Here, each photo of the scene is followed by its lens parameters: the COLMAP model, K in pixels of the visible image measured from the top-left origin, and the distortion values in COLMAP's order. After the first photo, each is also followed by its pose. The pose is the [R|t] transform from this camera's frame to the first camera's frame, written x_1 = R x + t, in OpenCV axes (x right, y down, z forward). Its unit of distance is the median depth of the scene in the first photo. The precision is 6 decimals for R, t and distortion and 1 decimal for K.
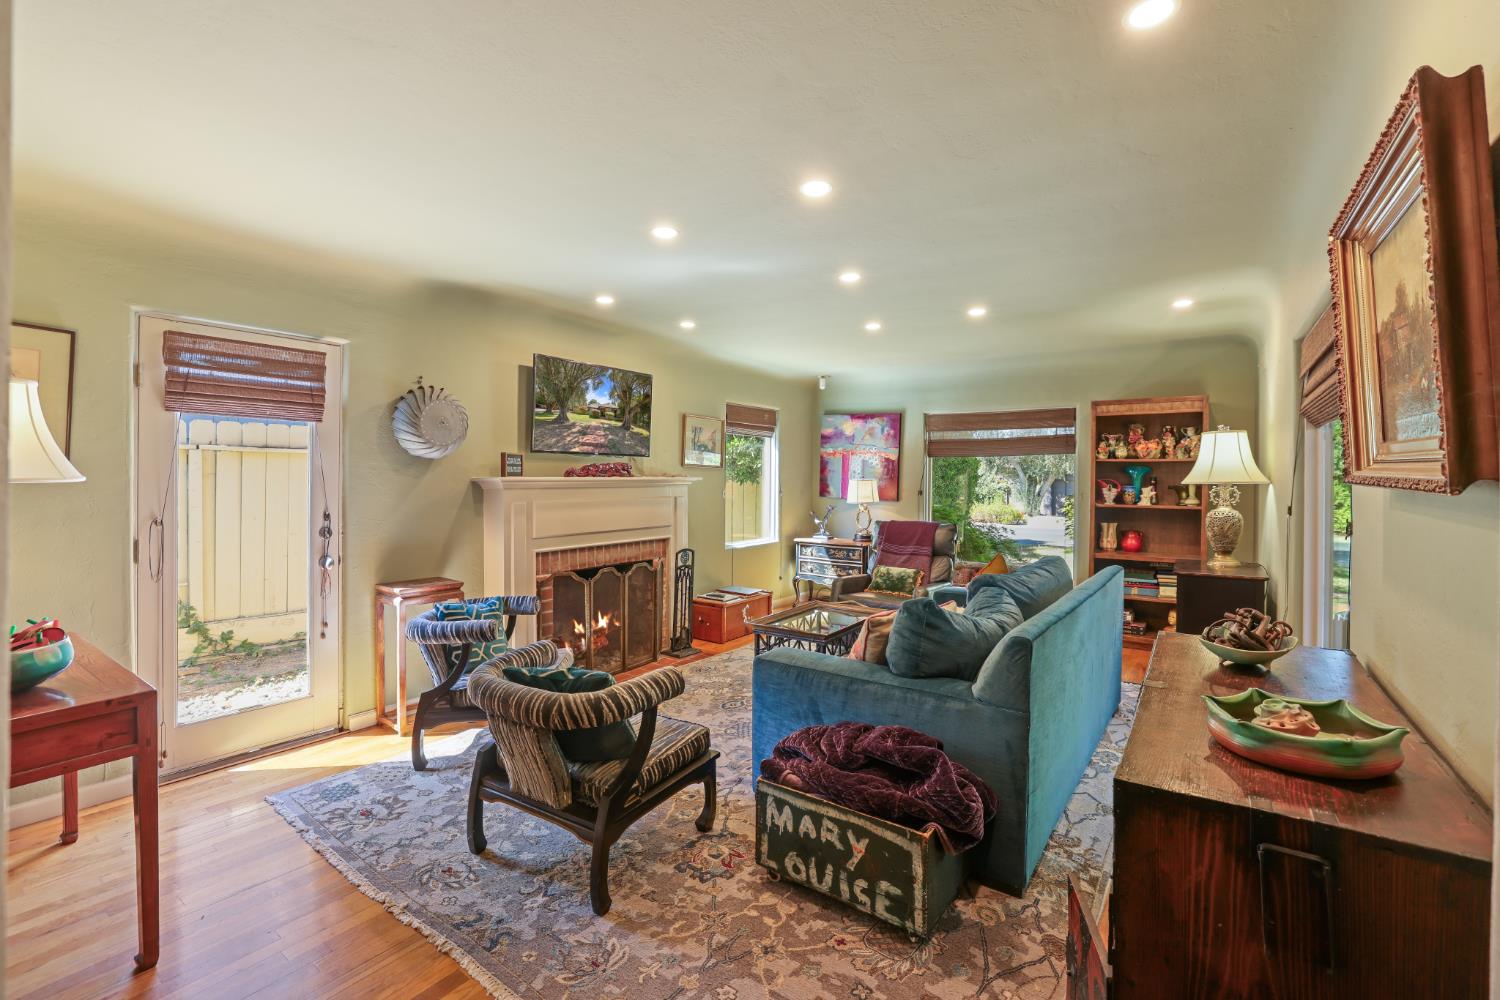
lens RADIAL K [[643.4, 0, 750.6], [0, 643.4, 487.7], [0, 0, 1]] dist [-0.041375, 0.016860]
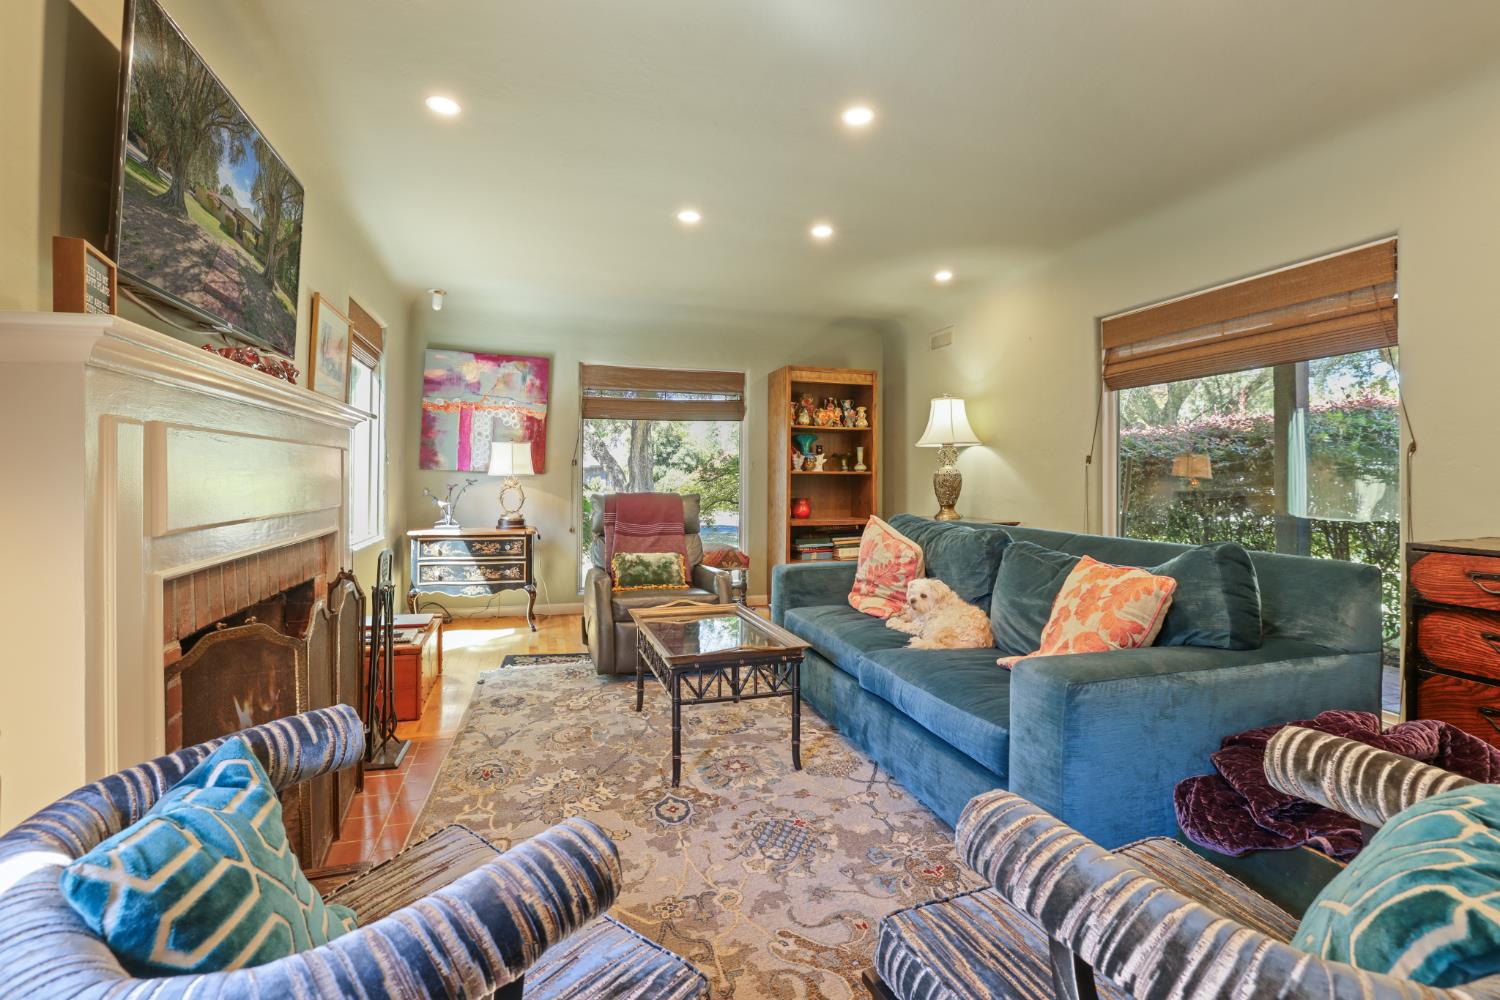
lens RADIAL K [[655.9, 0, 677.1], [0, 655.9, 488.3], [0, 0, 1]] dist [-0.062485, 0.020095]
pose [[0.631887, -0.008813, 0.775010, -0.275499], [0.009814, 0.999946, 0.003369, 0.037682], [-0.774998, 0.005477, 0.631940, 0.394252]]
